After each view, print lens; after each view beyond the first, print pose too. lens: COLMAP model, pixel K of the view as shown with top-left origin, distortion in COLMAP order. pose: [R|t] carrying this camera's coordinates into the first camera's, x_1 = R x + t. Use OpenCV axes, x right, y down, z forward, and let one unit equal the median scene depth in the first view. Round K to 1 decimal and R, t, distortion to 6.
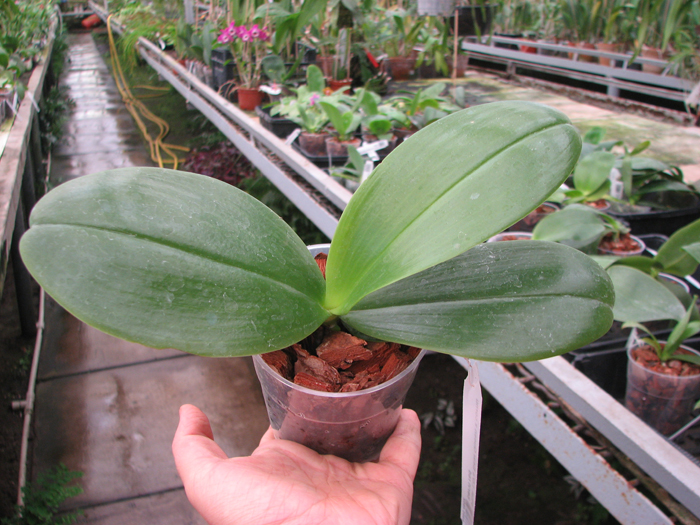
lens RADIAL K [[747.1, 0, 337.7], [0, 747.1, 281.2], [0, 0, 1]] dist [-0.194316, 0.252841]
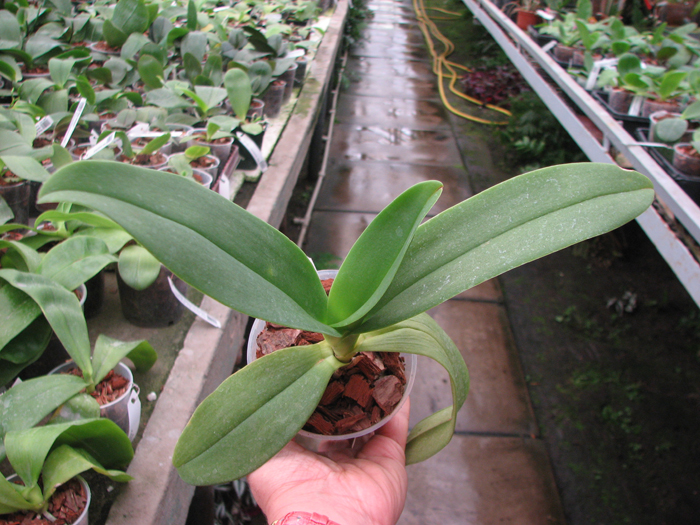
lens RADIAL K [[747.1, 0, 337.7], [0, 747.1, 281.2], [0, 0, 1]] dist [-0.194316, 0.252841]
pose [[0.923356, 0.230041, -0.307399, 0.032034], [-0.204143, 0.972237, 0.114373, 0.051332], [0.325175, -0.042854, 0.944682, -0.125147]]
